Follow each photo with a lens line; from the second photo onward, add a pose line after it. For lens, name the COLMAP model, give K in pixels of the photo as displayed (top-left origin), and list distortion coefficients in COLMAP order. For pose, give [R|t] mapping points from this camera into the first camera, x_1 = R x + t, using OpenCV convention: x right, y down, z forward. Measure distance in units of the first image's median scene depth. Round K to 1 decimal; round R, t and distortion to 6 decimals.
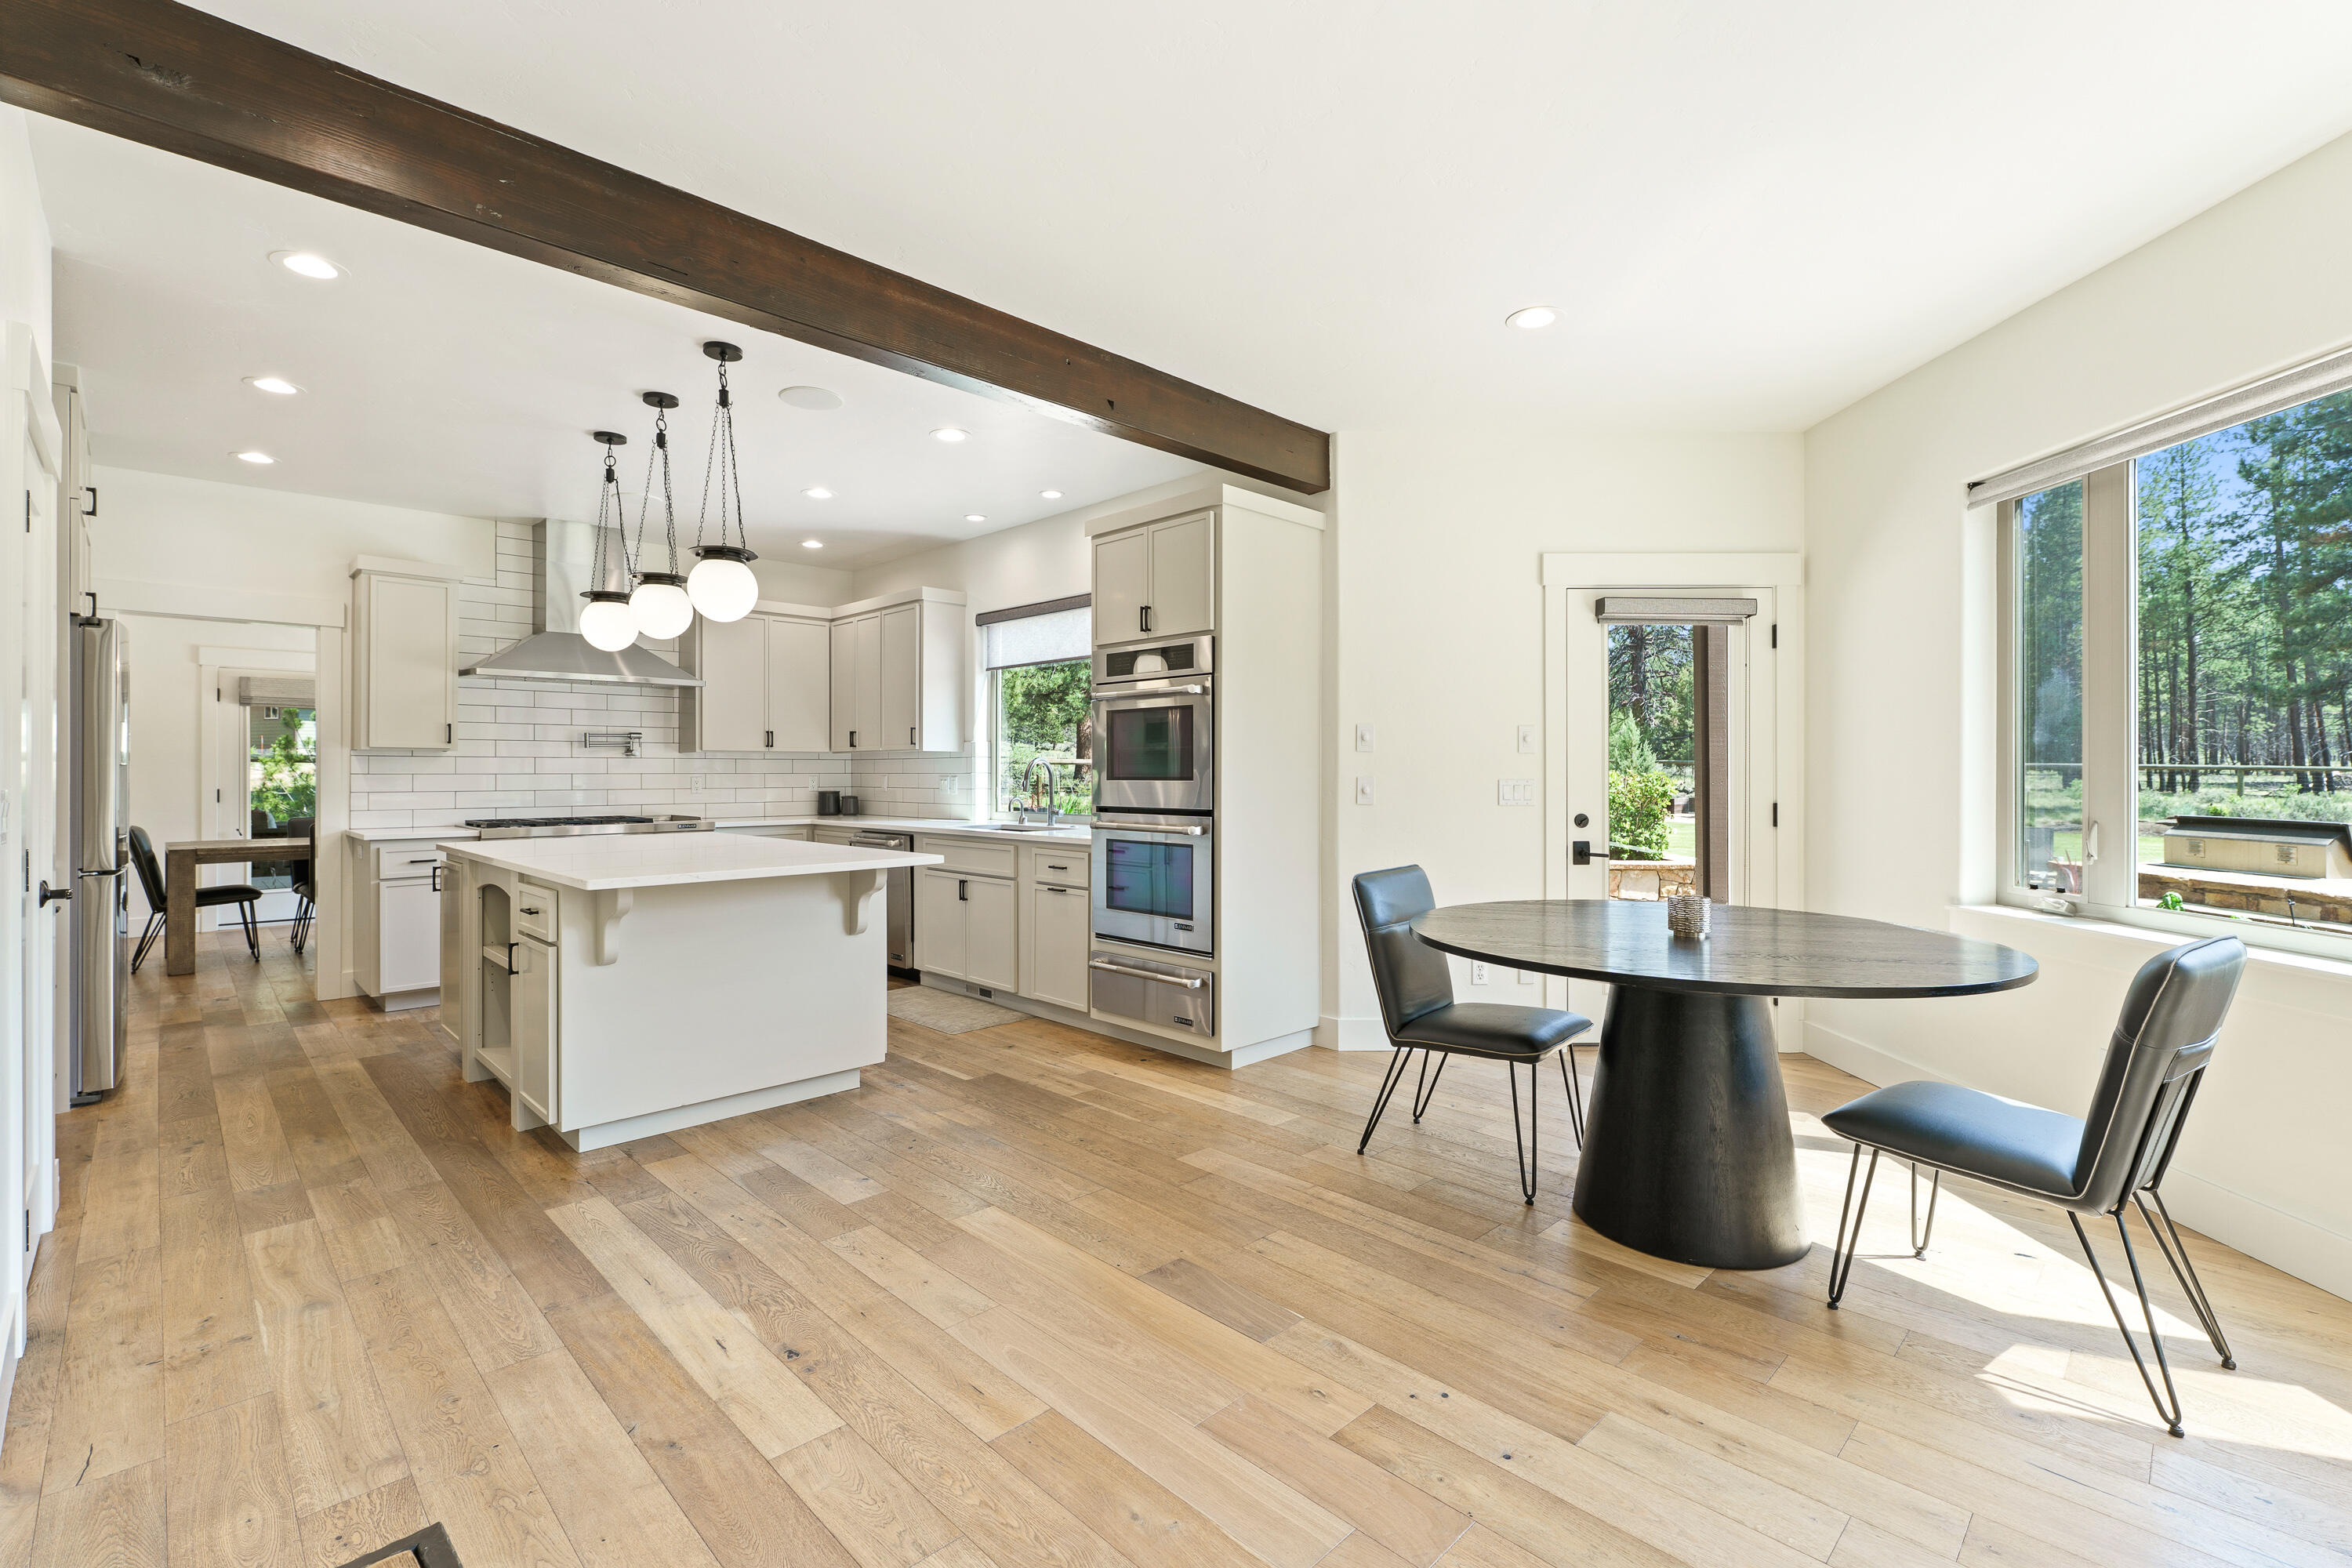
lens RADIAL K [[1020.1, 0, 1187.9], [0, 1020.1, 776.1], [0, 0, 1]] dist [-0.002979, -0.000071]
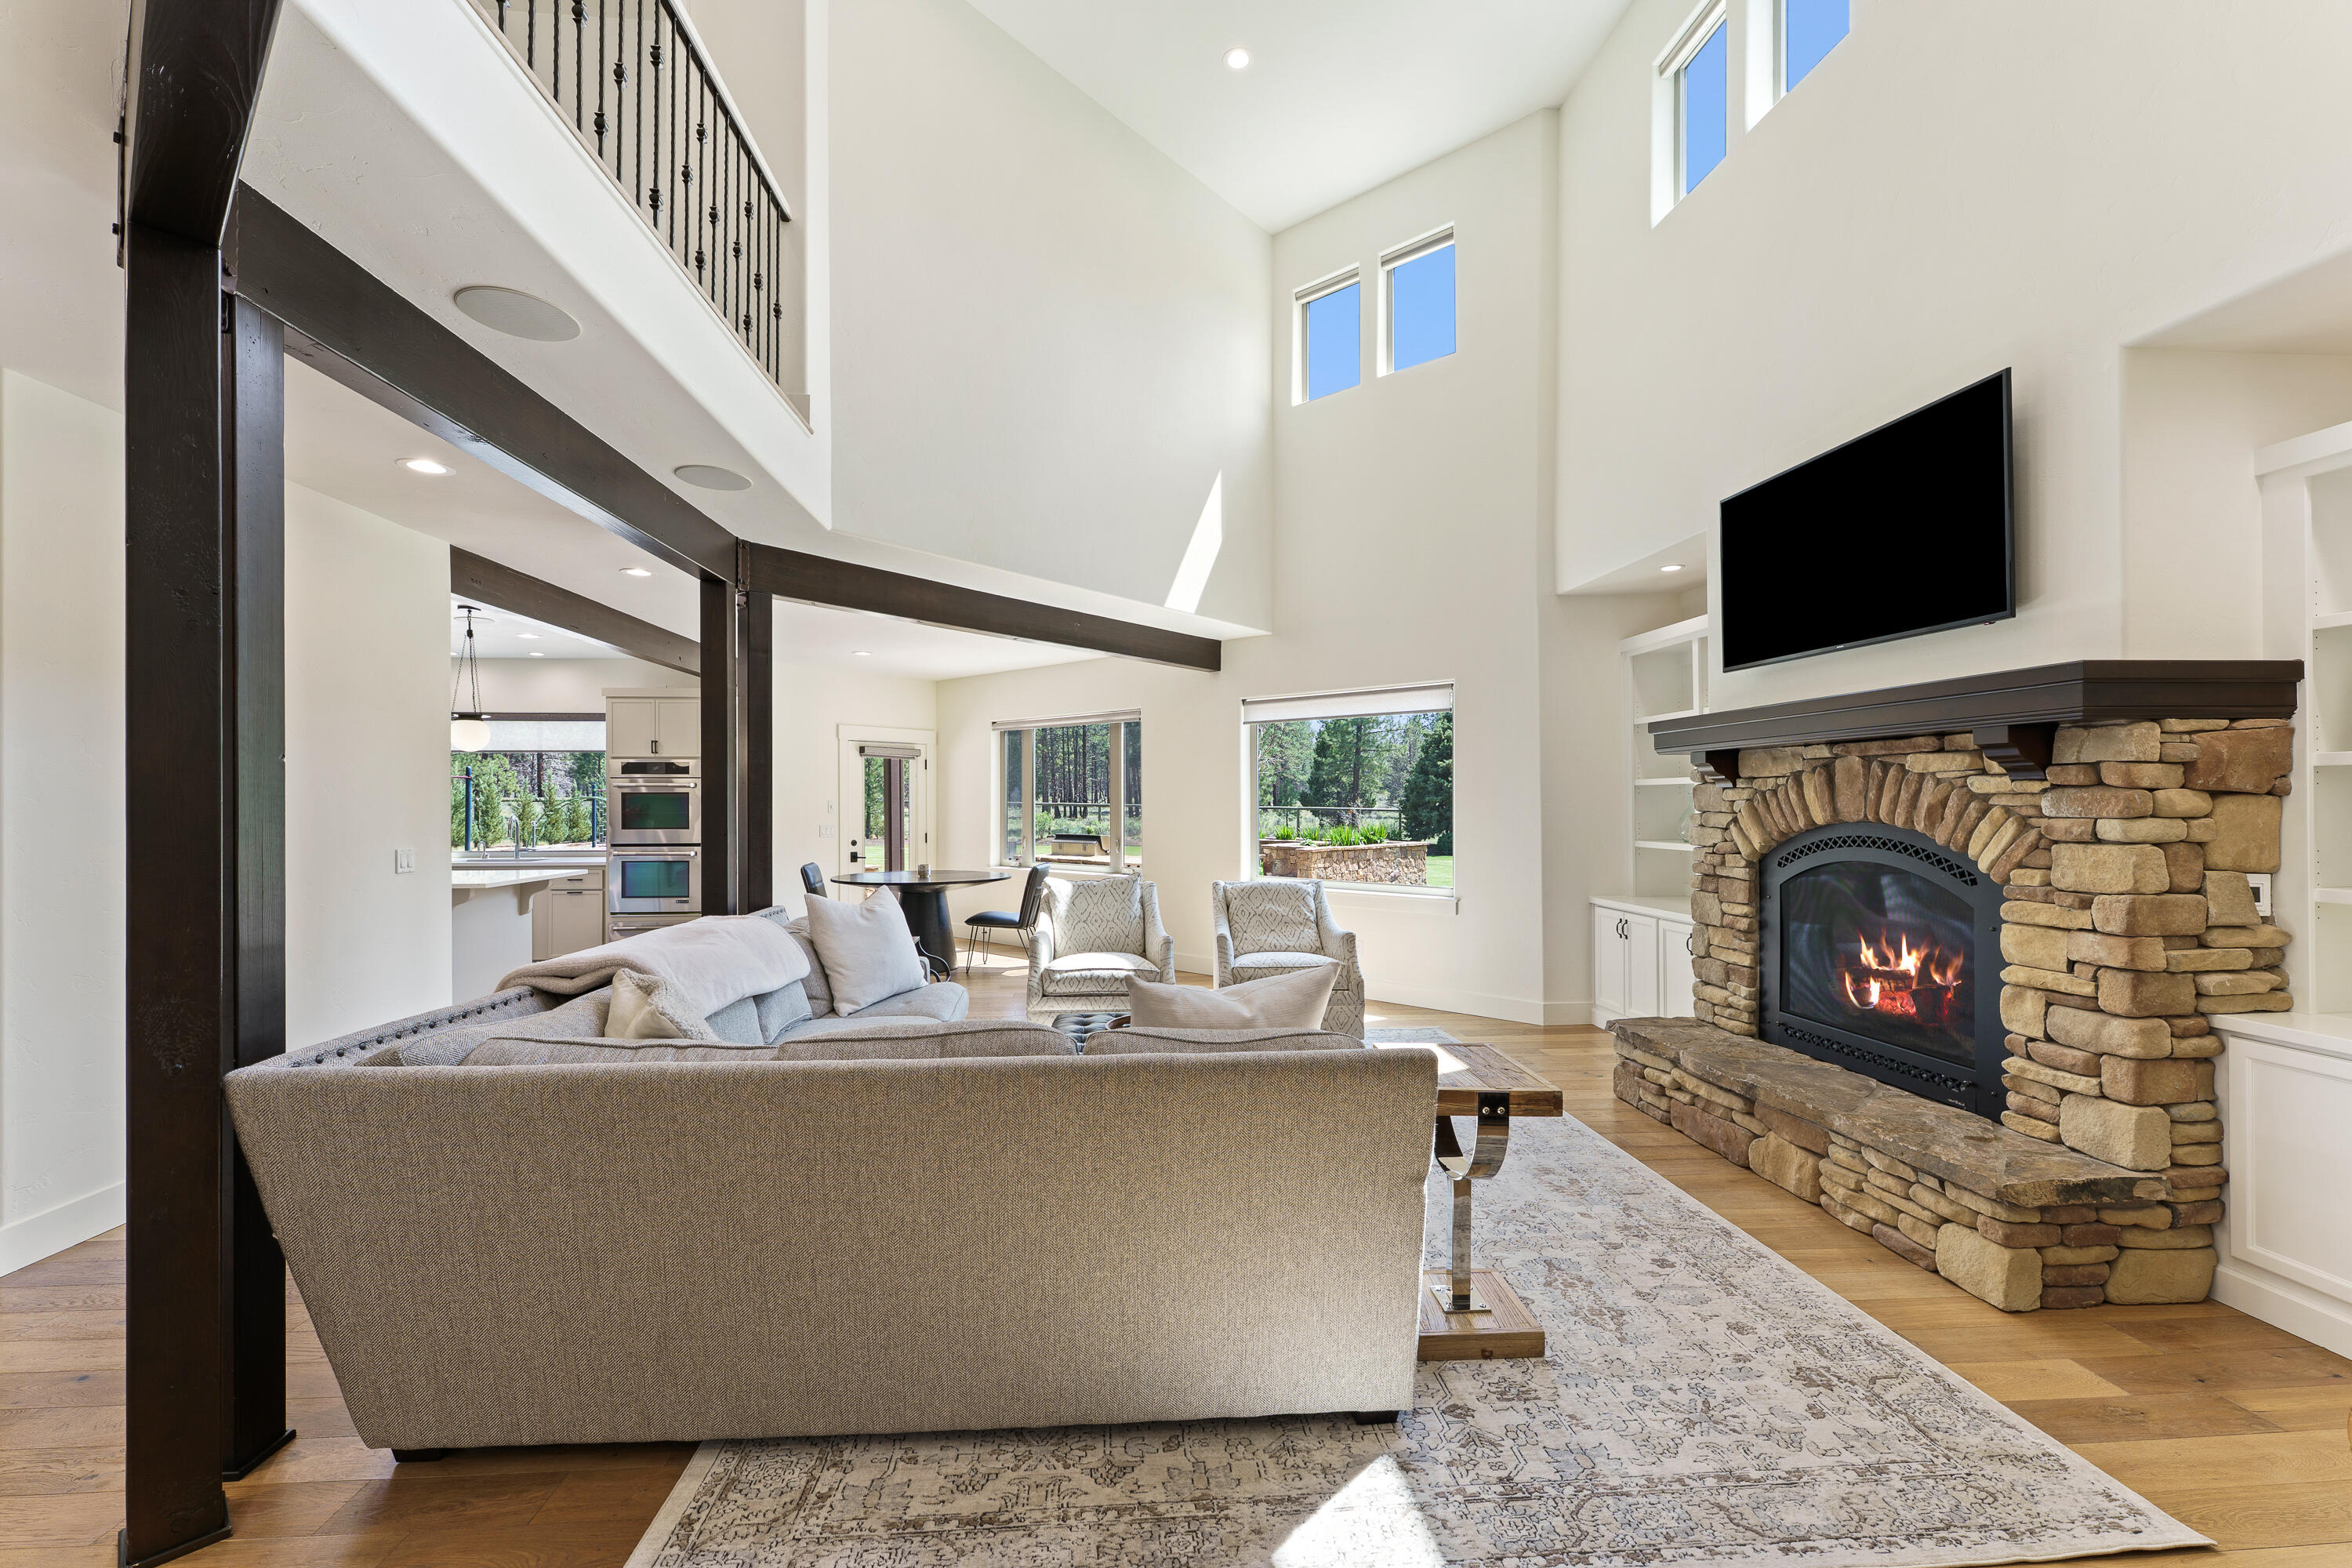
lens RADIAL K [[945.9, 0, 1178.0], [0, 945.9, 794.6], [0, 0, 1]] dist [-0.000472, -0.000102]
pose [[0.642564, 0.006270, 0.766206, -0.746211], [0.004741, 0.999915, -0.012158, -0.034192], [-0.766217, 0.011445, 0.642479, -0.885965]]
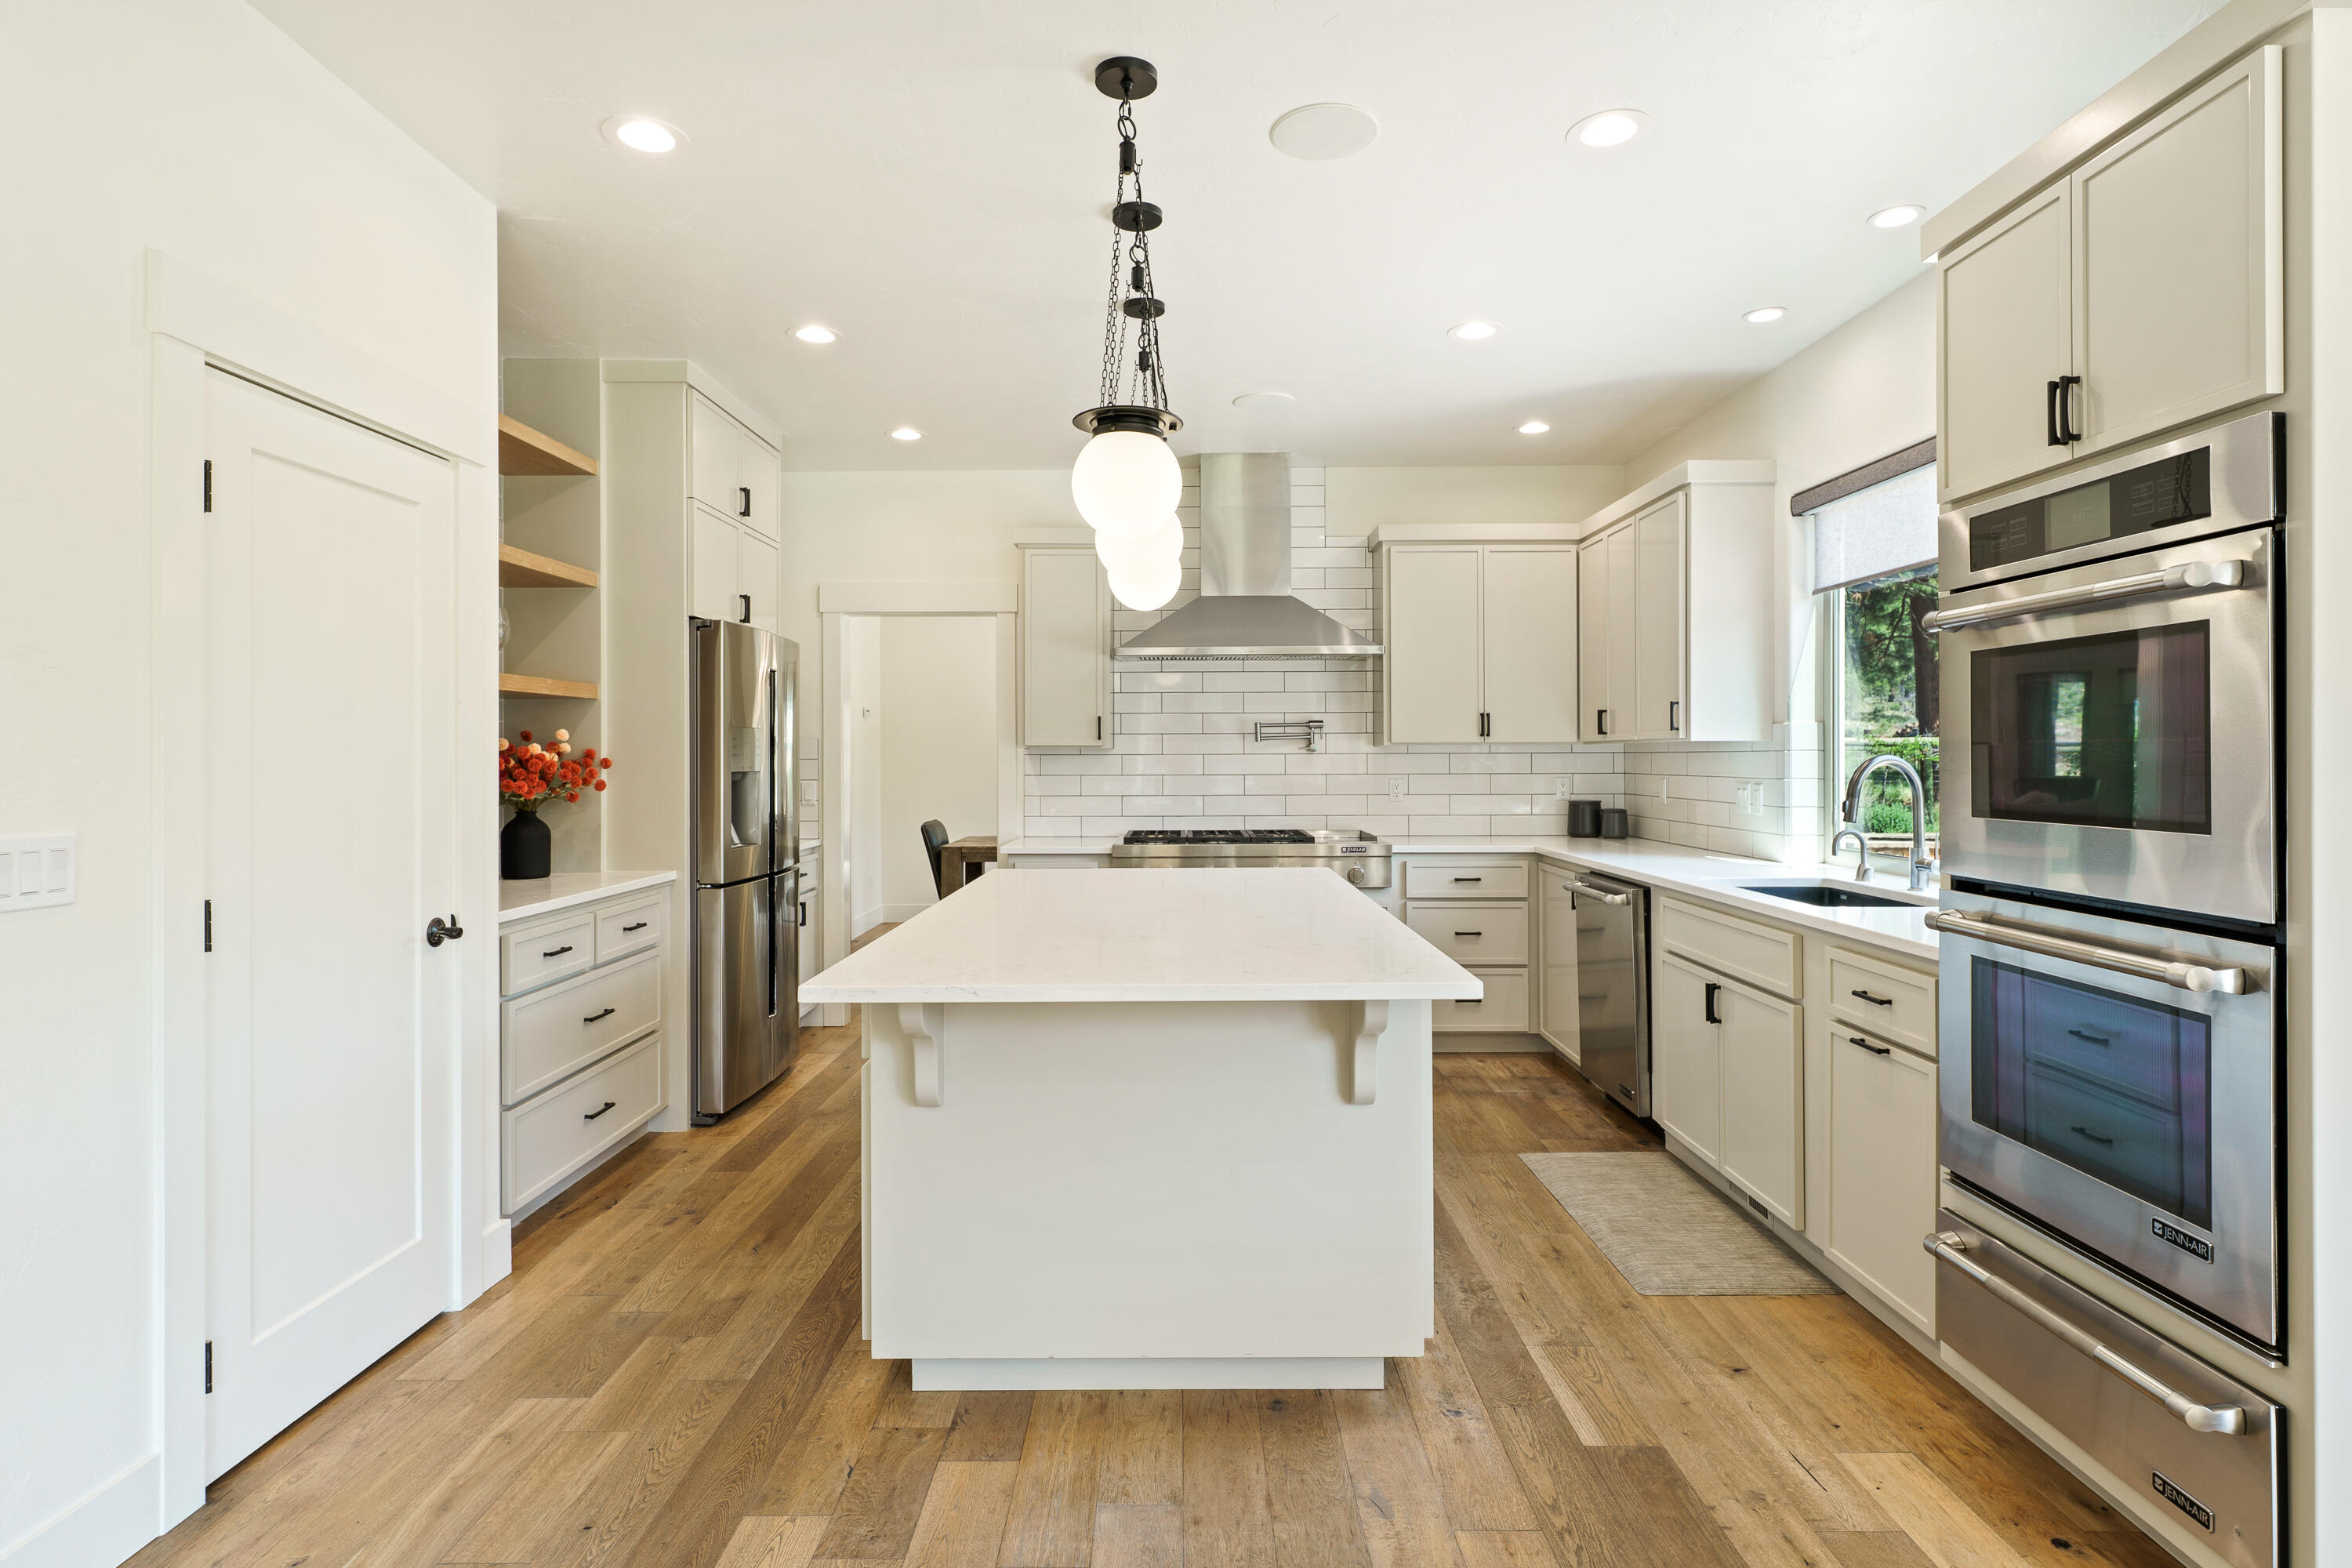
lens RADIAL K [[1255.5, 0, 1174.0], [0, 1255.5, 751.3], [0, 0, 1]] dist [-0.007073, 0.002992]
pose [[0.702002, -0.004192, -0.712162, 0.056927], [-0.000277, 0.999981, -0.006159, -0.019536], [0.712175, 0.004521, 0.701988, 0.397916]]
